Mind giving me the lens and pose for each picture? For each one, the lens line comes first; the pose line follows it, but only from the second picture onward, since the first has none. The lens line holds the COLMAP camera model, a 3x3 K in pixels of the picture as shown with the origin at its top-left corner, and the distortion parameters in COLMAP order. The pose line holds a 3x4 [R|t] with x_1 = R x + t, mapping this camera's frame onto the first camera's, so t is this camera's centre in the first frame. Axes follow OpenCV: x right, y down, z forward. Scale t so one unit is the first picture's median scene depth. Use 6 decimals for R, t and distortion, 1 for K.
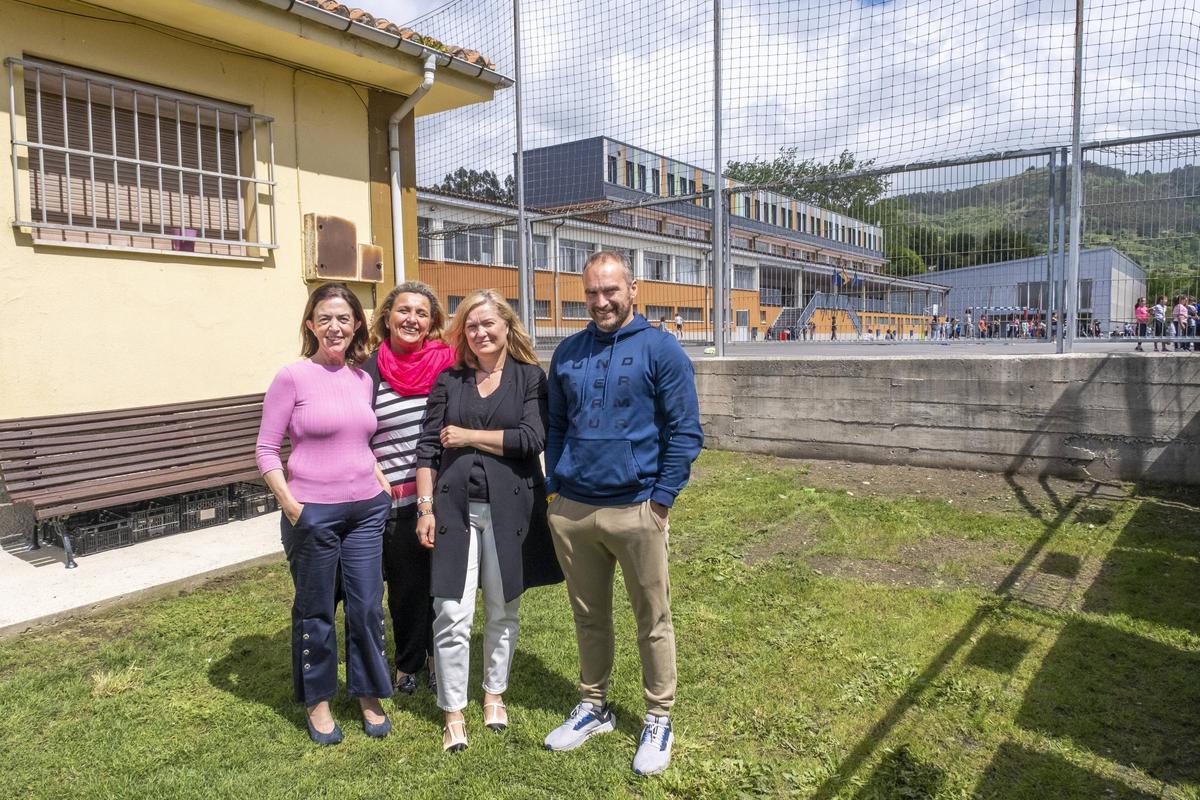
lens RADIAL K [[812.5, 0, 600.0], [0, 812.5, 400.0], [0, 0, 1]] dist [-0.004341, -0.000609]
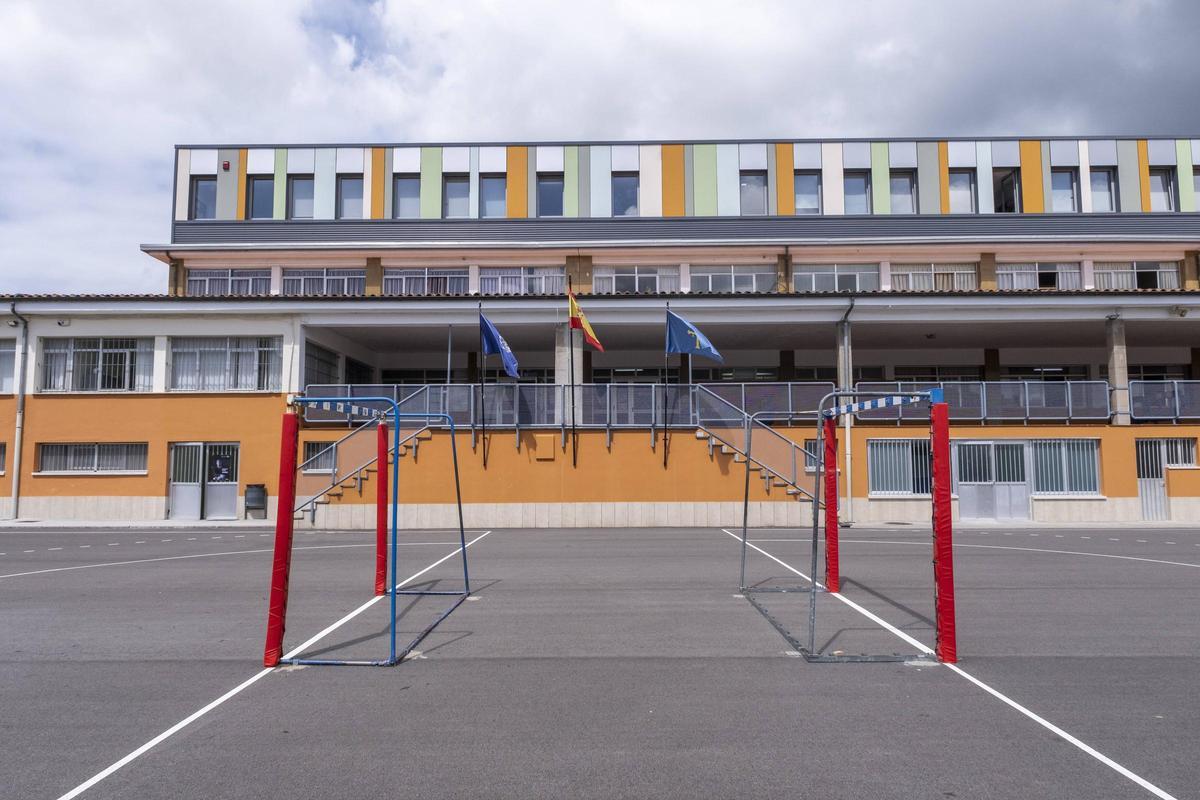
lens RADIAL K [[812.5, 0, 600.0], [0, 812.5, 400.0], [0, 0, 1]] dist [-0.004341, -0.000609]
pose [[0.518958, -0.069009, -0.852010, 0.594363], [-0.082692, 0.988008, -0.130391, -0.099831], [0.850791, 0.138122, 0.507028, 0.948836]]
